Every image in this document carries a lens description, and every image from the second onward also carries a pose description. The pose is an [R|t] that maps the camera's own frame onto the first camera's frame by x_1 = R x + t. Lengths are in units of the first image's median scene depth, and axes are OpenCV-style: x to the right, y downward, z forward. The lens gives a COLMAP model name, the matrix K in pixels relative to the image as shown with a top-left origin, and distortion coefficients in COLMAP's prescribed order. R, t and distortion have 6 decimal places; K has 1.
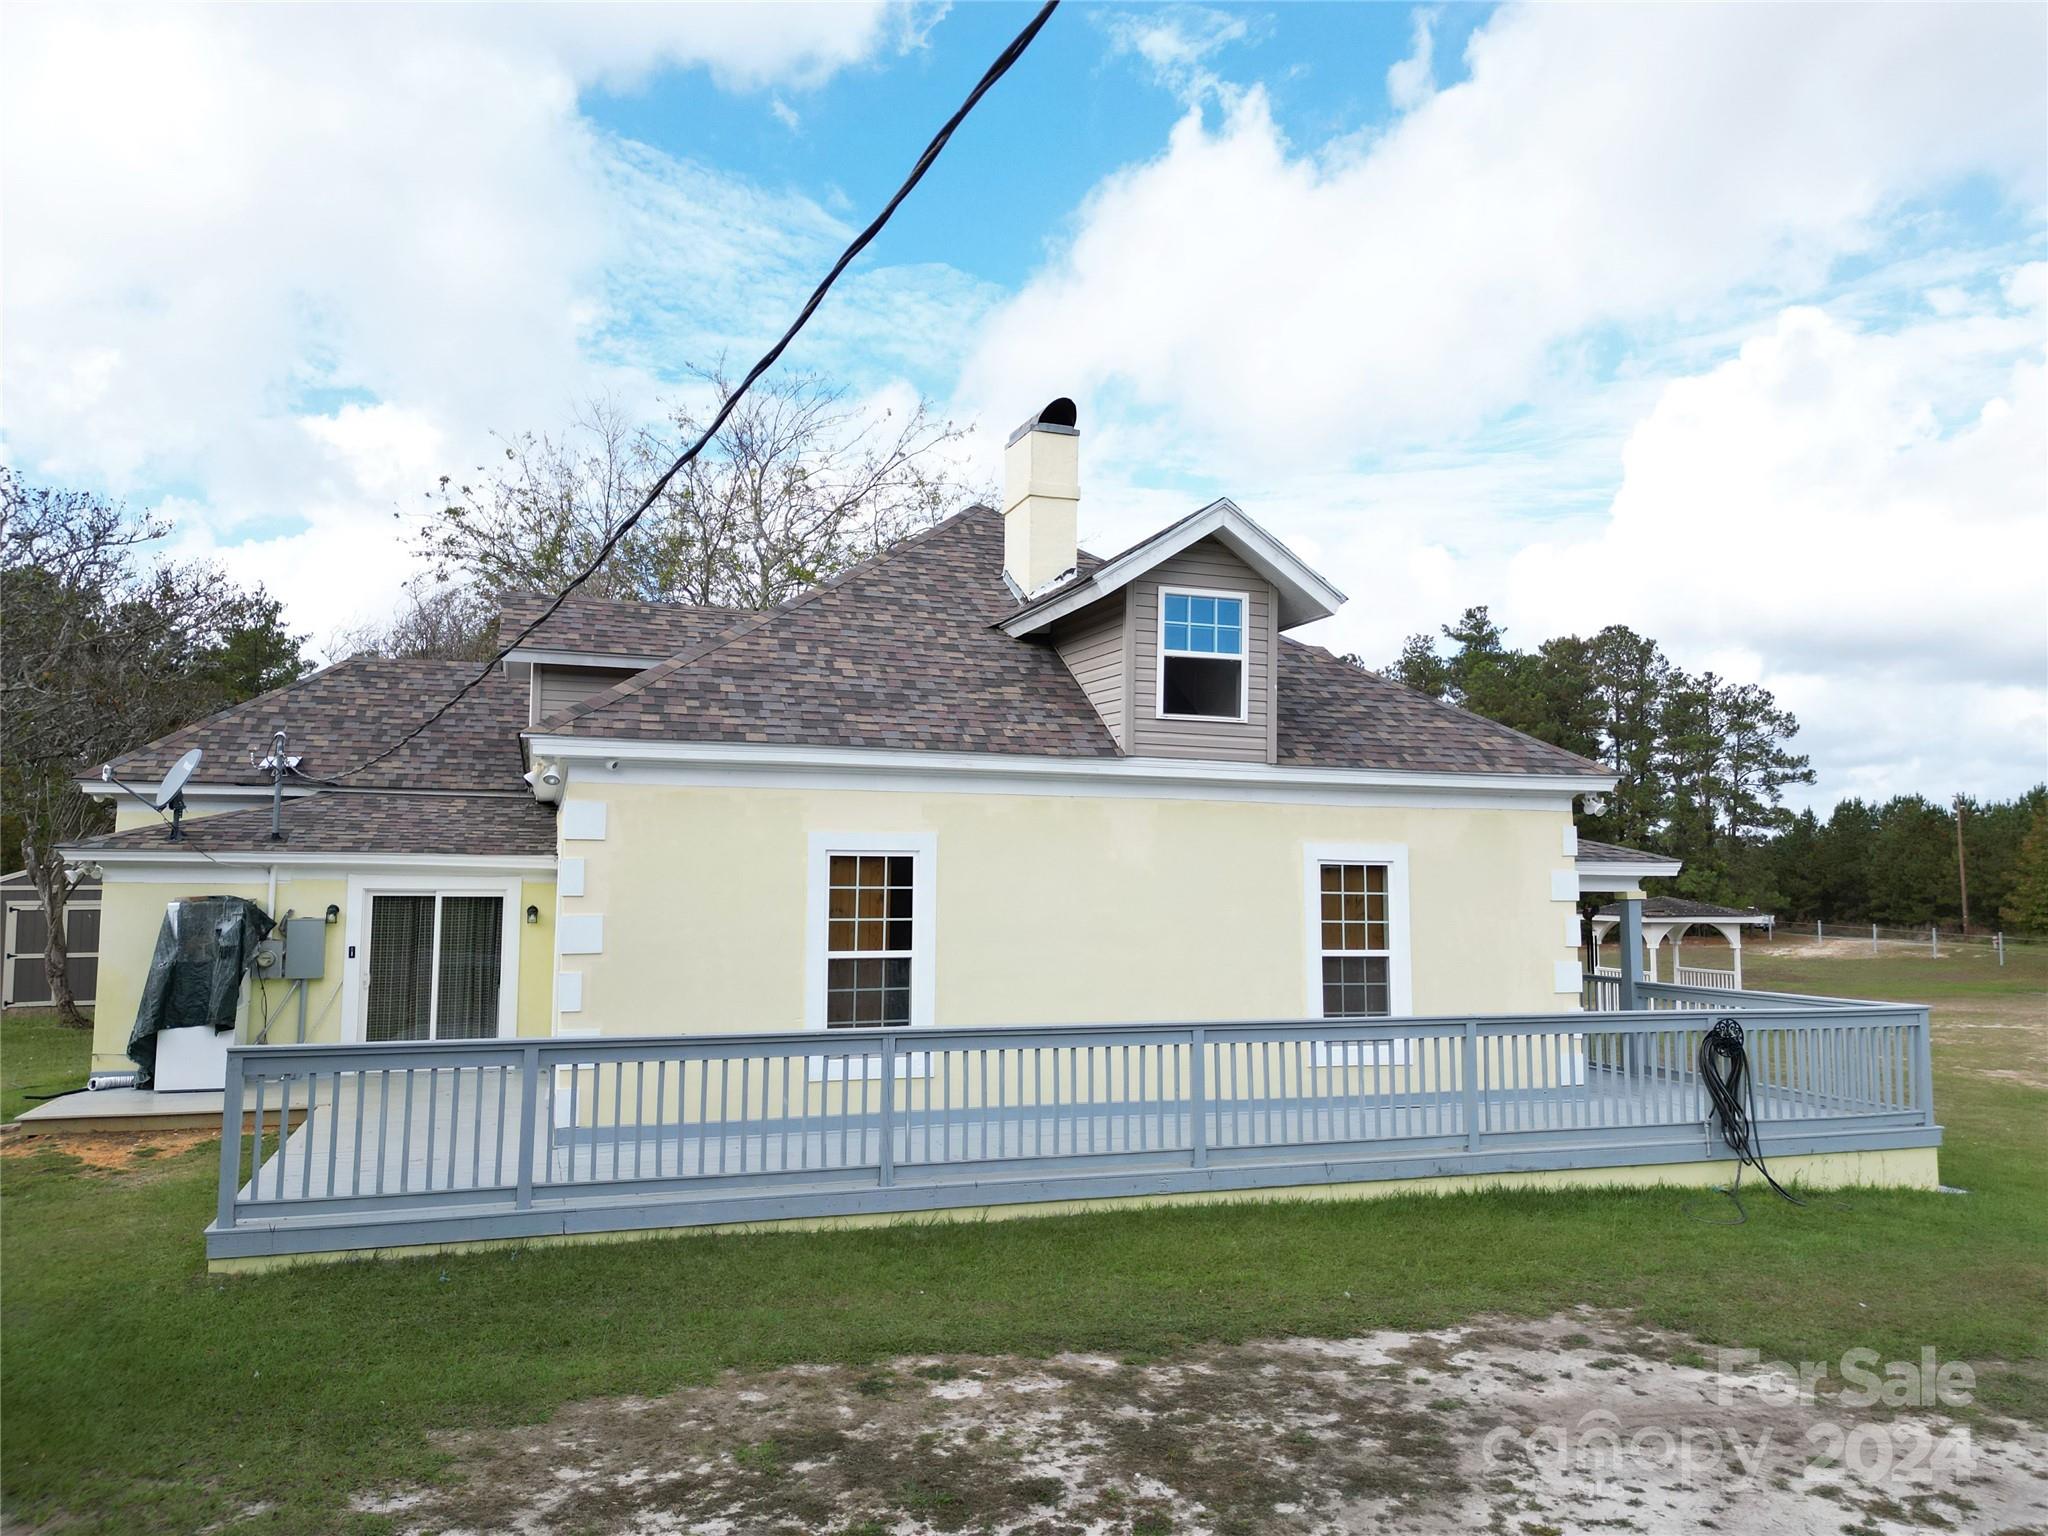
lens RADIAL K [[1380.9, 0, 1024.0], [0, 1380.9, 768.0], [0, 0, 1]] dist [0.077722, -0.050106]
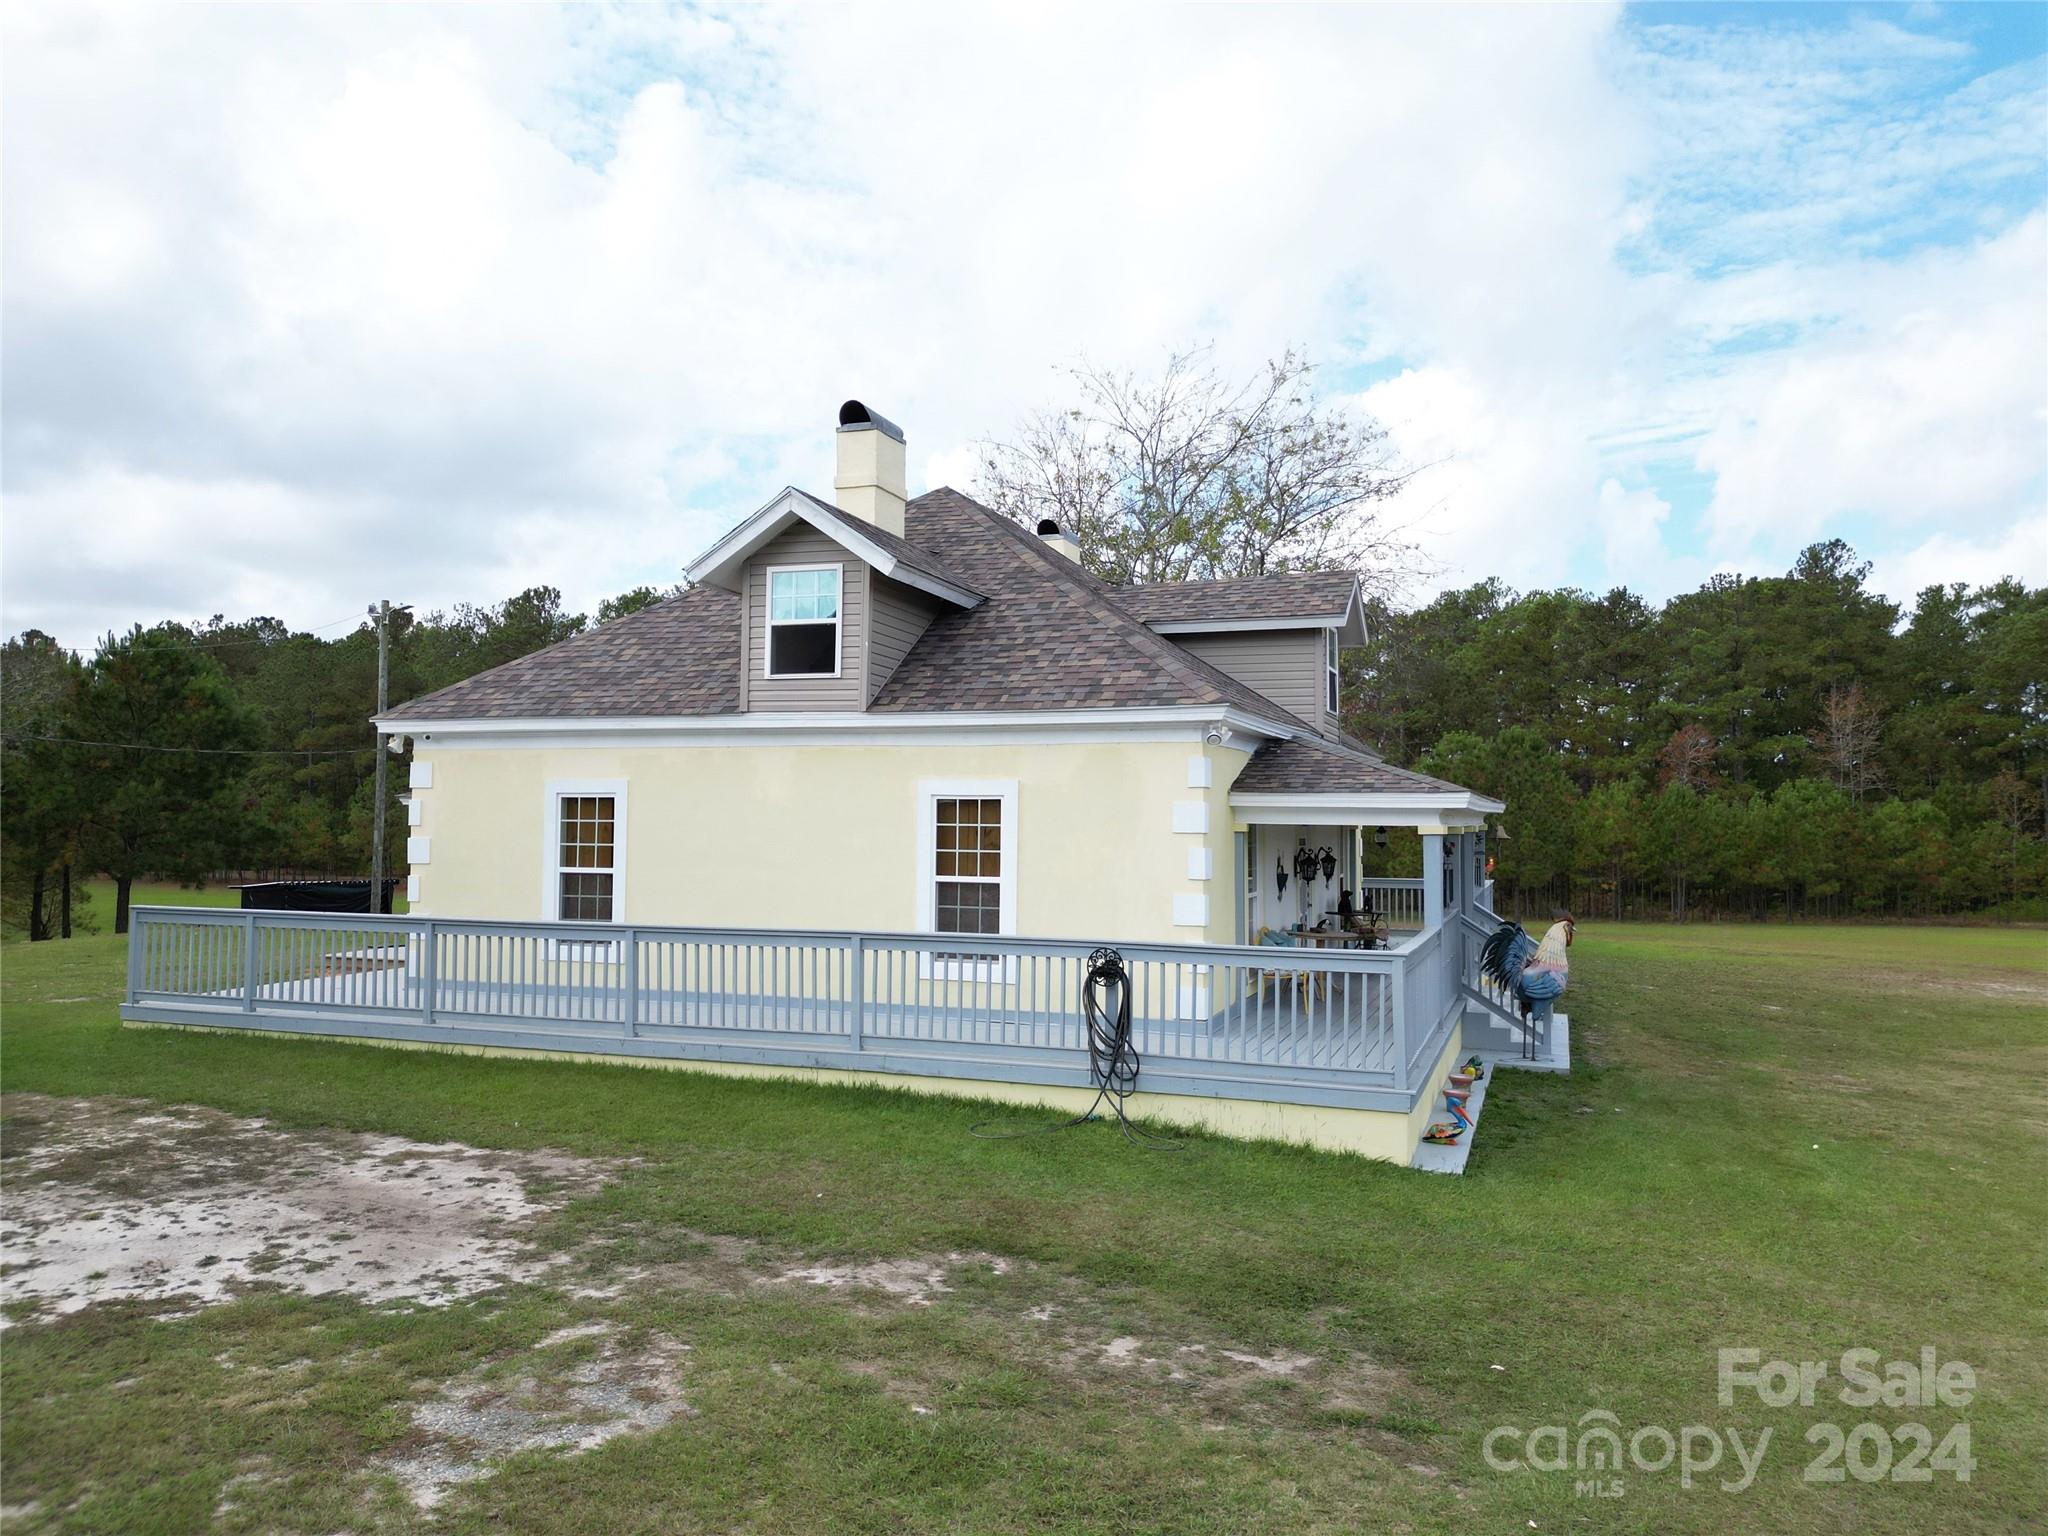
lens RADIAL K [[1416.4, 0, 1024.0], [0, 1416.4, 768.0], [0, 0, 1]] dist [0.133002, -0.081860]
pose [[0.769678, -0.021182, -0.638080, 1.040082], [0.056264, 0.997811, 0.034743, 0.009635], [0.635948, -0.062642, 0.769186, 0.182383]]
